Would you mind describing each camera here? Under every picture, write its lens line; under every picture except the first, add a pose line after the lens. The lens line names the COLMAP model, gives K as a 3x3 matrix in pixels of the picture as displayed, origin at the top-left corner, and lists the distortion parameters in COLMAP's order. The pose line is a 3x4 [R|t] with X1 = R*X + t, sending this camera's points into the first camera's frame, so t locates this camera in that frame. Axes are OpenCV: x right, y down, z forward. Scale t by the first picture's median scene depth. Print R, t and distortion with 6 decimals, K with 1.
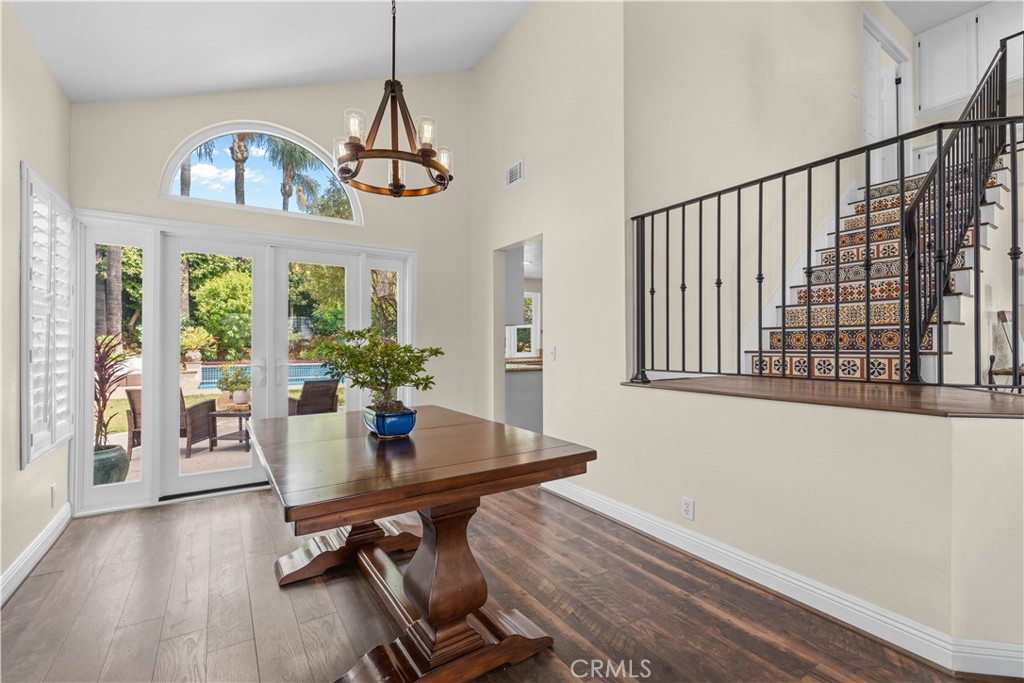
lens RADIAL K [[452.3, 0, 510.9], [0, 452.3, 342.7], [0, 0, 1]] dist [0.001360, 0.000343]
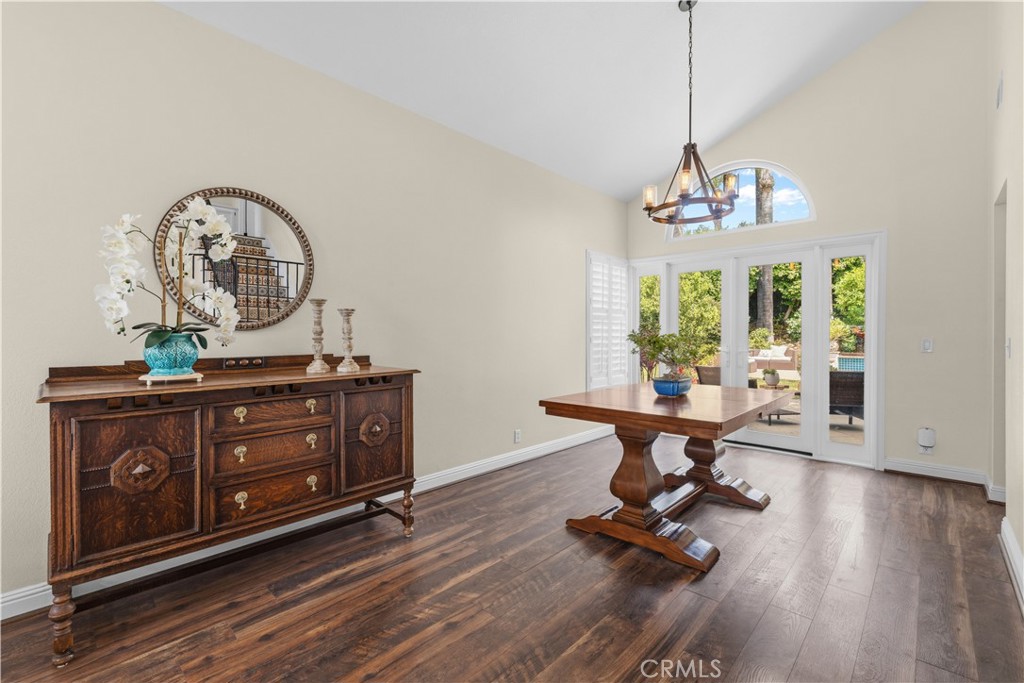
lens RADIAL K [[452.3, 0, 514.3], [0, 452.3, 335.6], [0, 0, 1]] dist [0.001360, 0.000343]
pose [[0.255589, 0.000212, -0.966786, 0.130333], [0.003301, 0.999994, 0.001092, 0.001027], [0.966780, -0.003470, 0.255587, 0.017219]]
